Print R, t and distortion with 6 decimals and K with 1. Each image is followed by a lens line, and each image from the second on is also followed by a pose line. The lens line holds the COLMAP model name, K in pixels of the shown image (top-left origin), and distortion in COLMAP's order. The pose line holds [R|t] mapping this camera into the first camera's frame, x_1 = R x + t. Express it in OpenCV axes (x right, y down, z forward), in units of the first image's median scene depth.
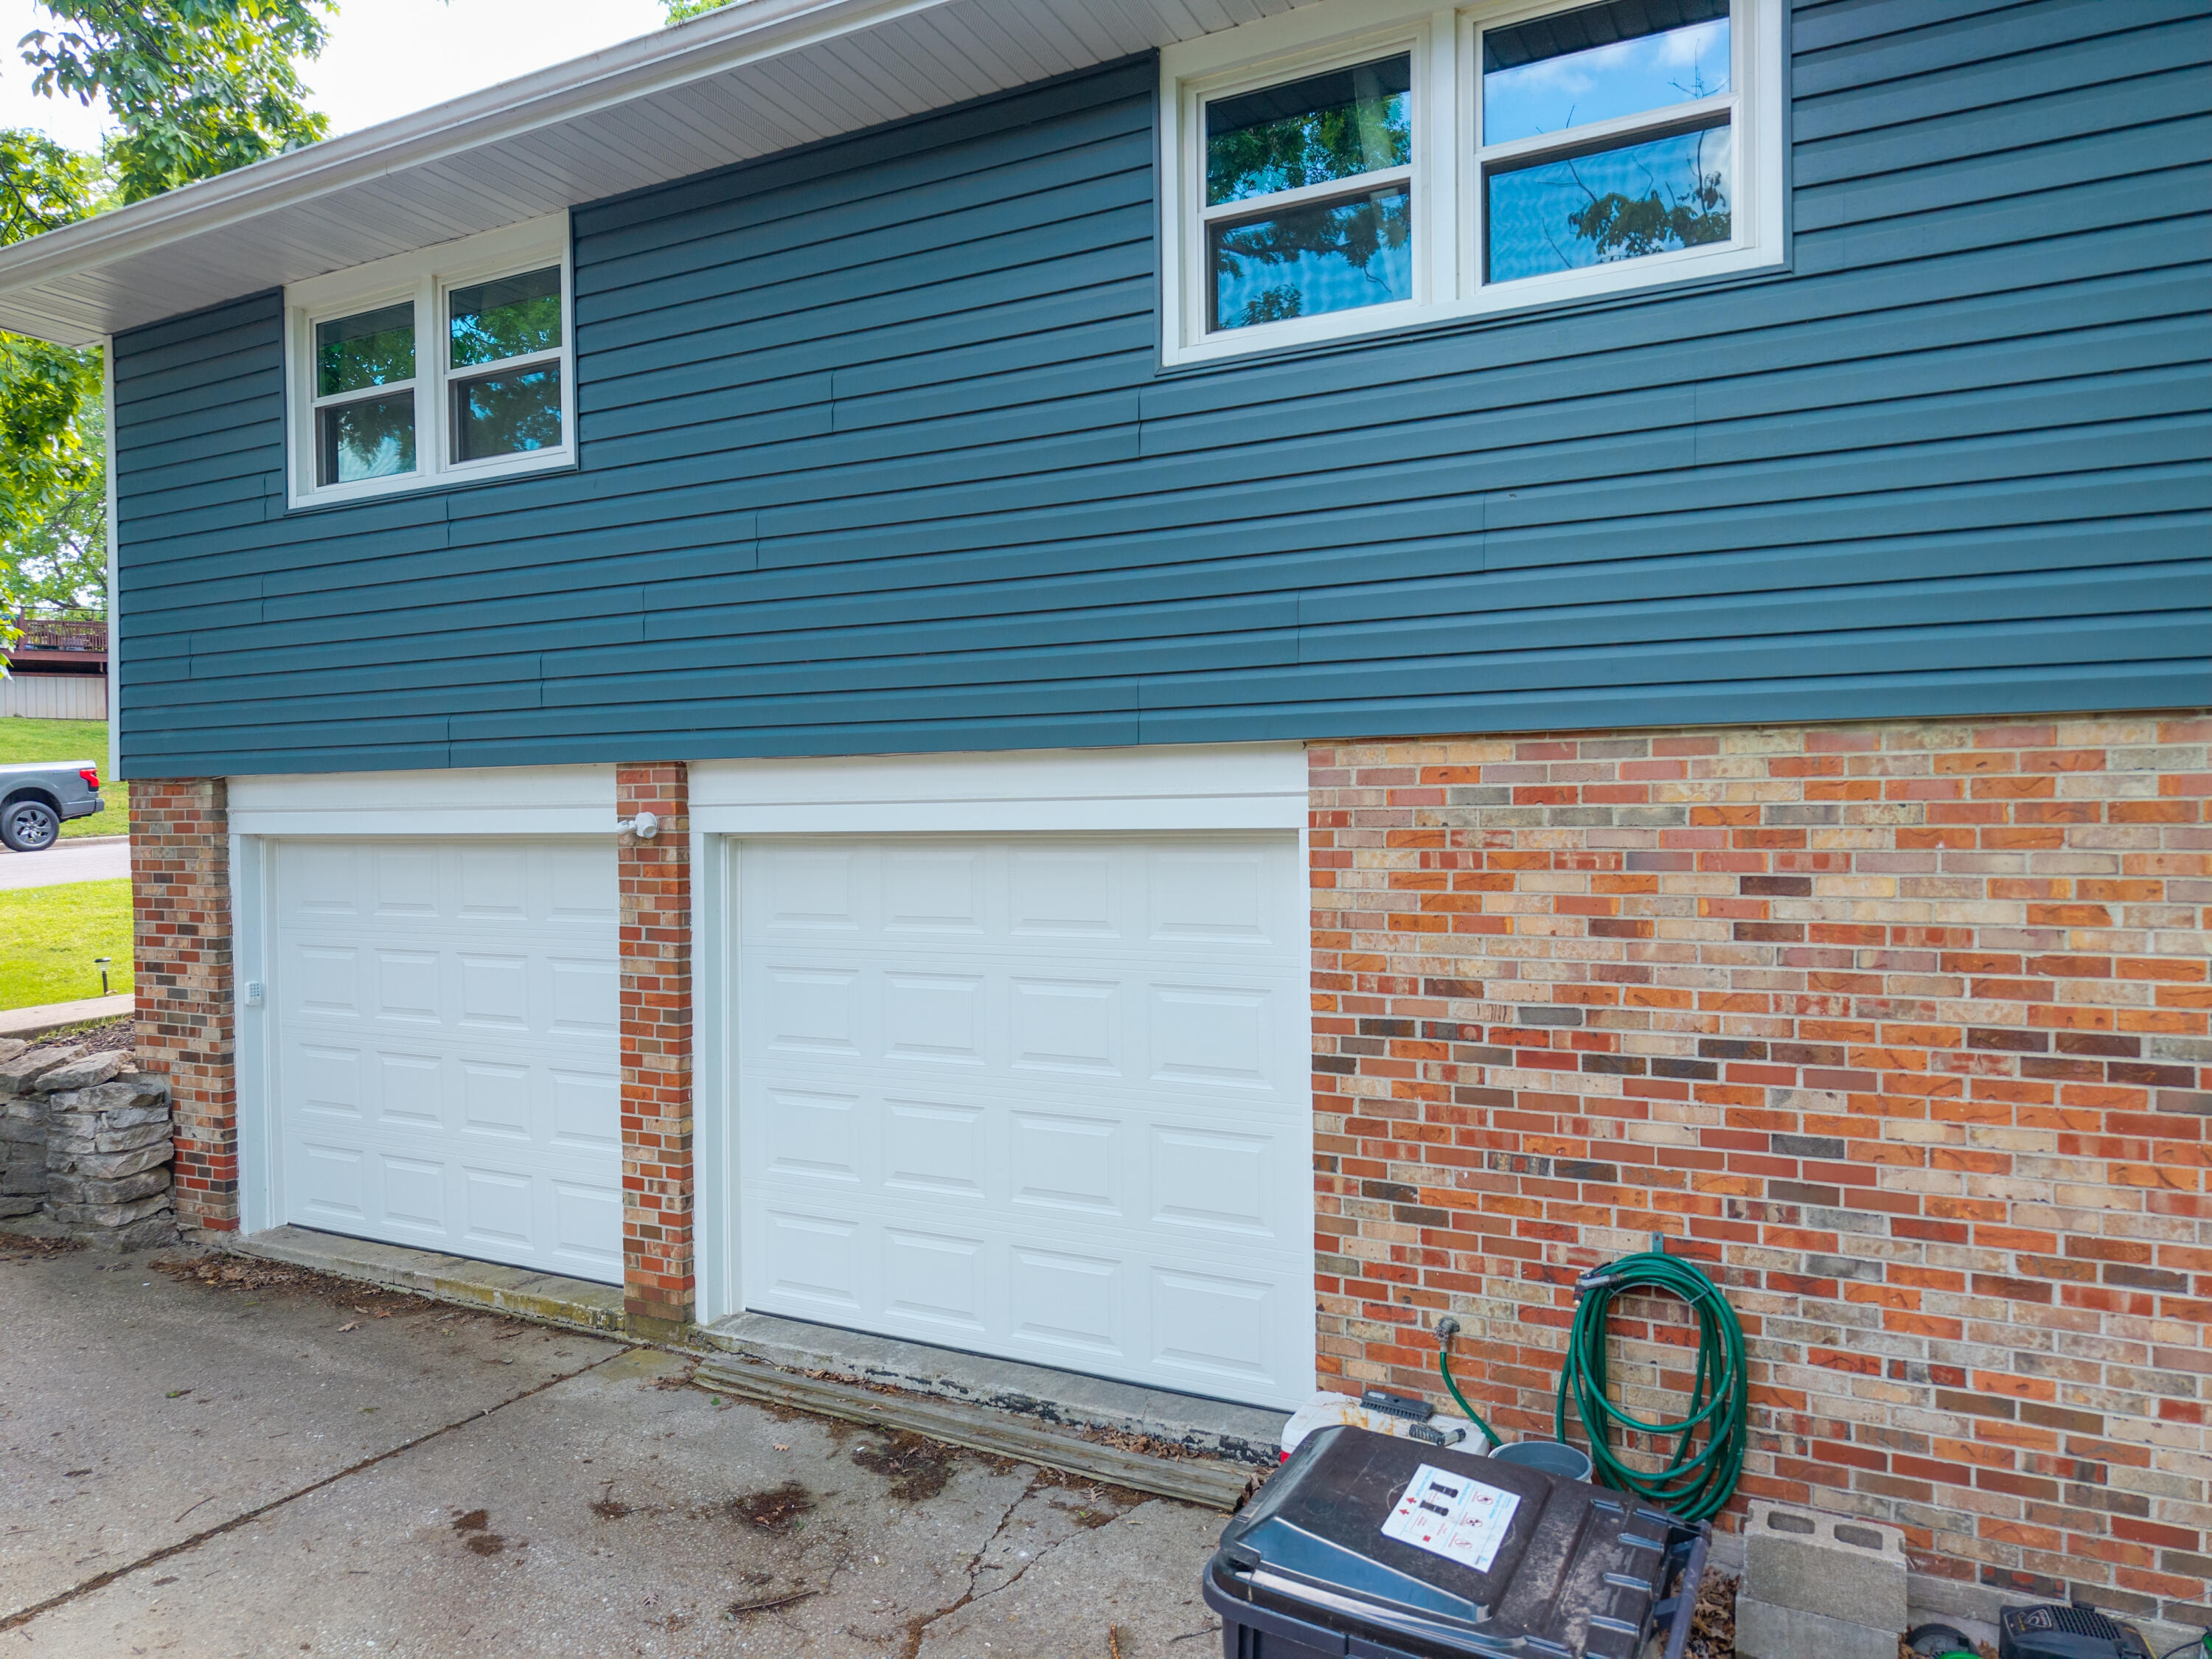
lens RADIAL K [[1480.5, 0, 1083.8], [0, 1480.5, 834.2], [0, 0, 1]] dist [0.027000, -0.025525]
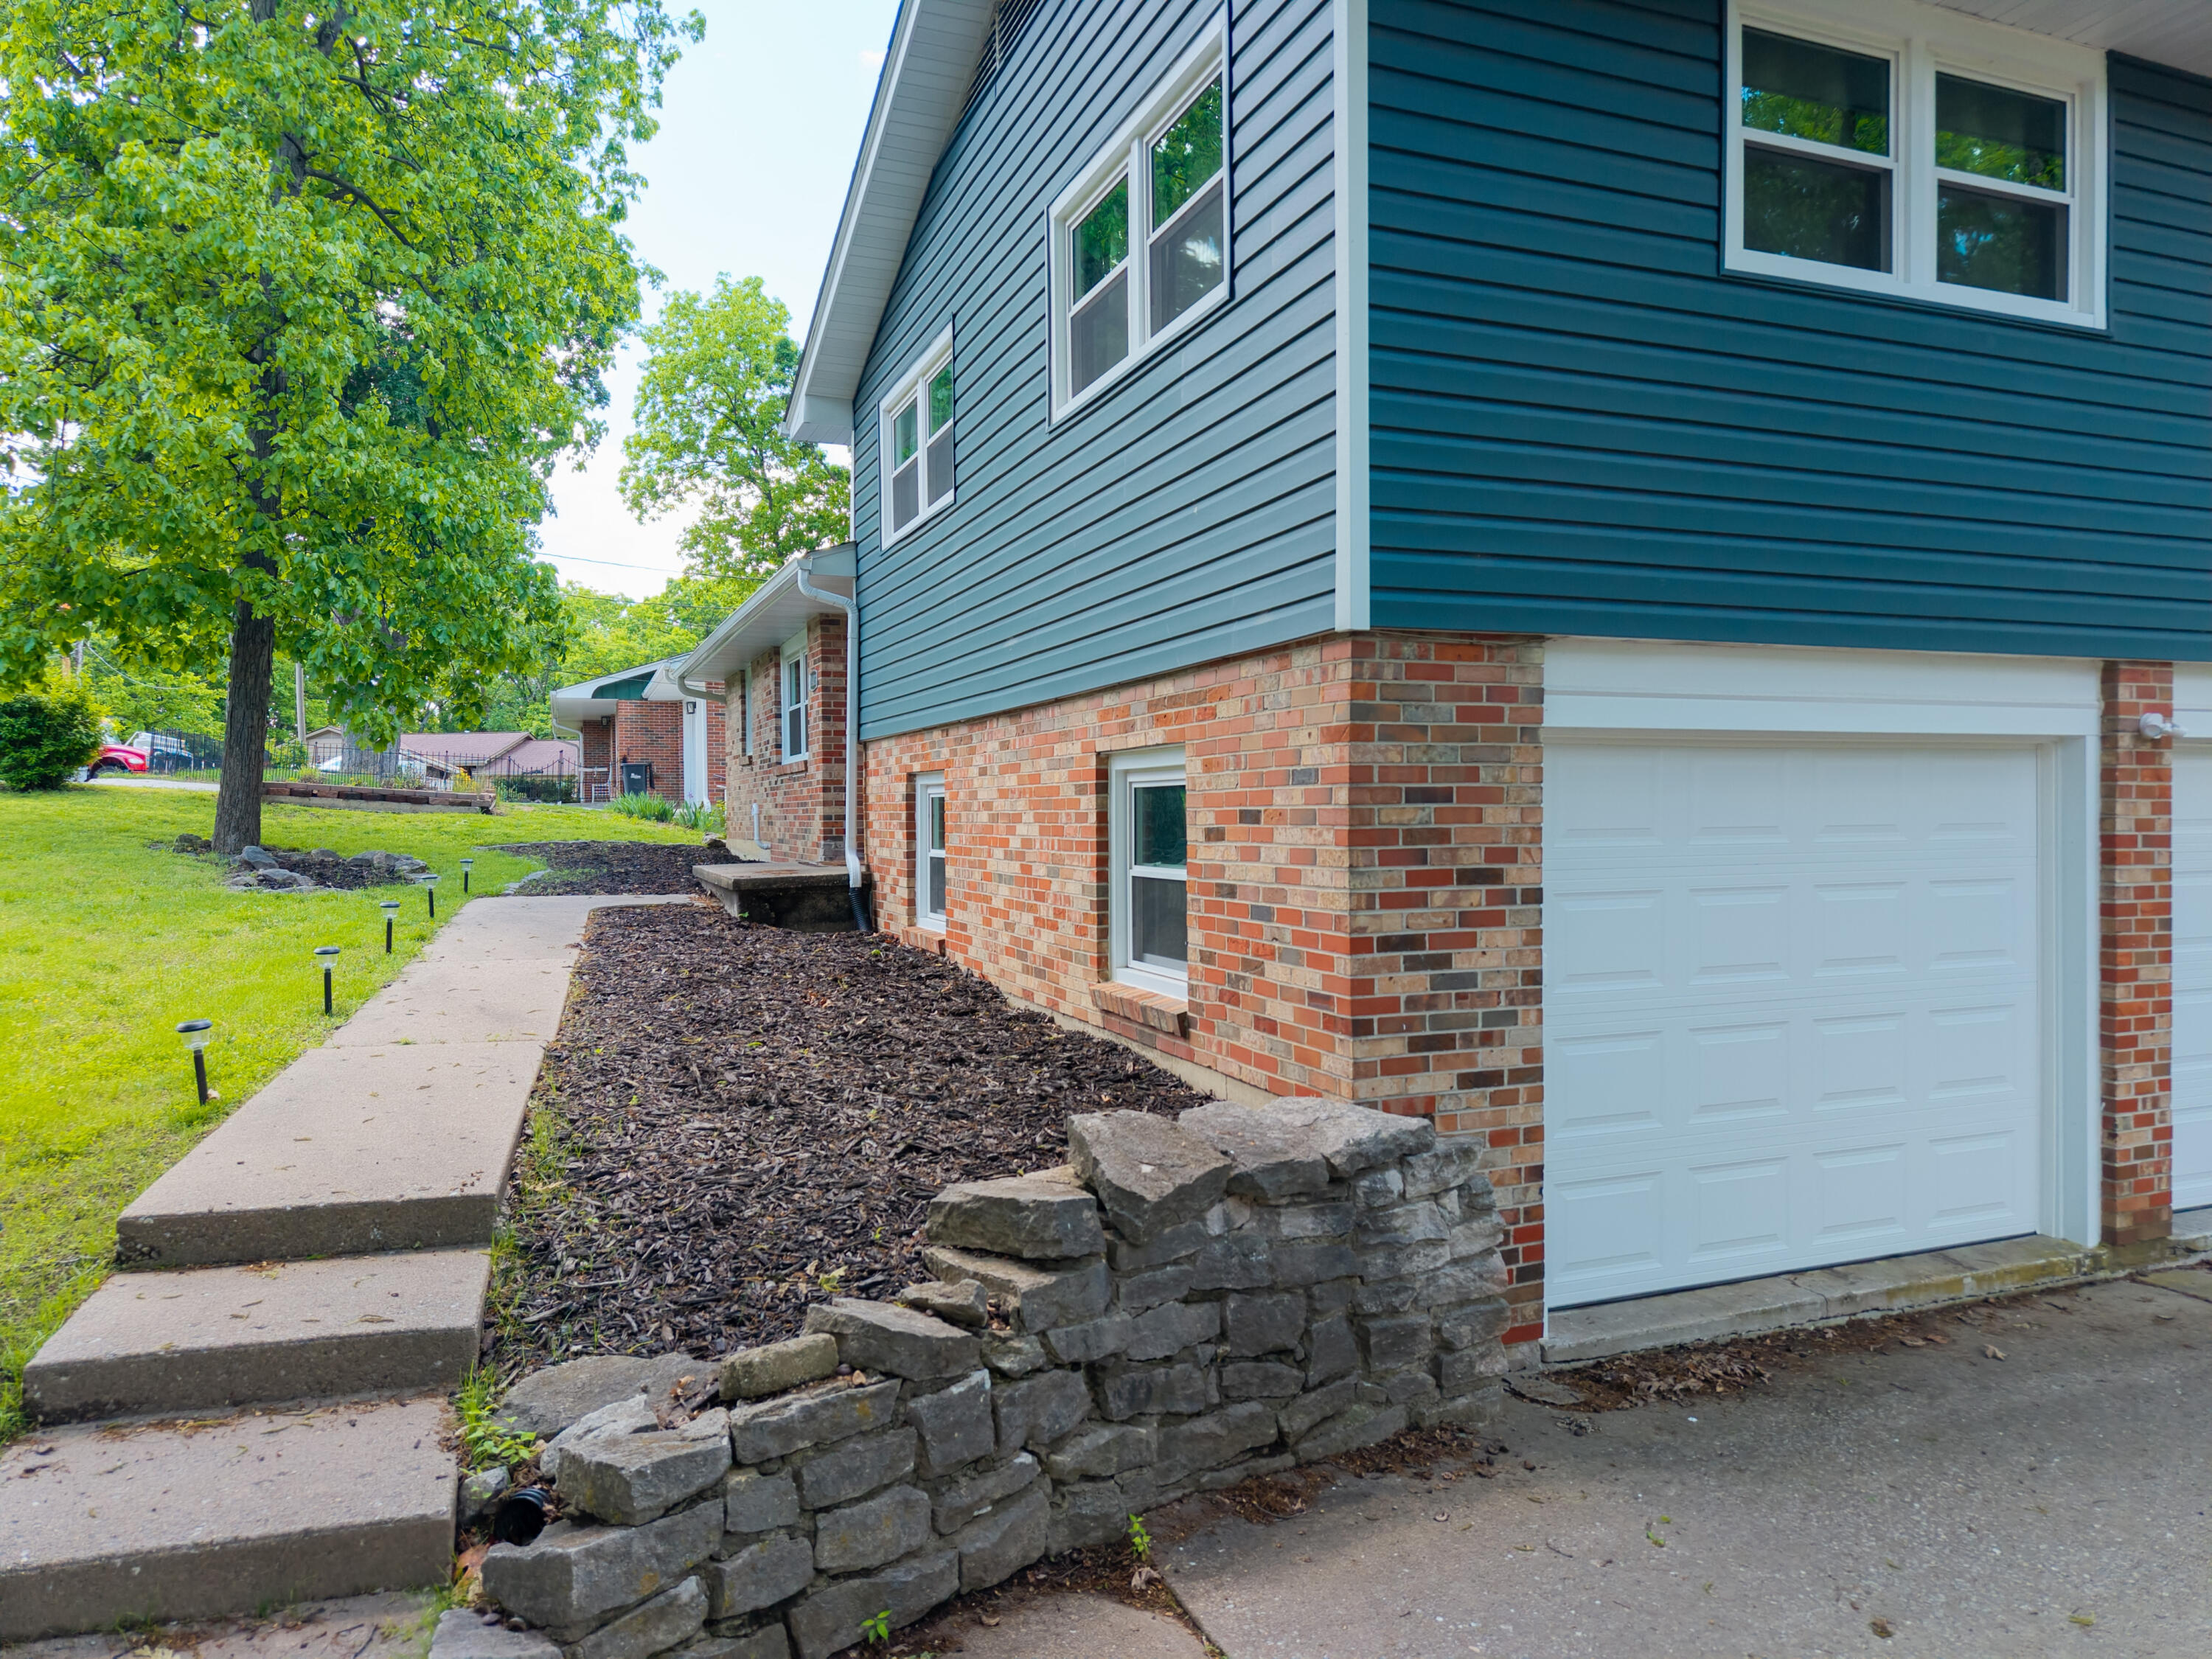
lens RADIAL K [[1480.5, 0, 1108.2], [0, 1480.5, 833.2], [0, 0, 1]] dist [0.027000, -0.025525]
pose [[0.645788, -0.003072, 0.763511, -1.182707], [0.014244, 0.999866, -0.008025, 0.048880], [-0.763384, 0.016058, 0.645745, 0.719119]]
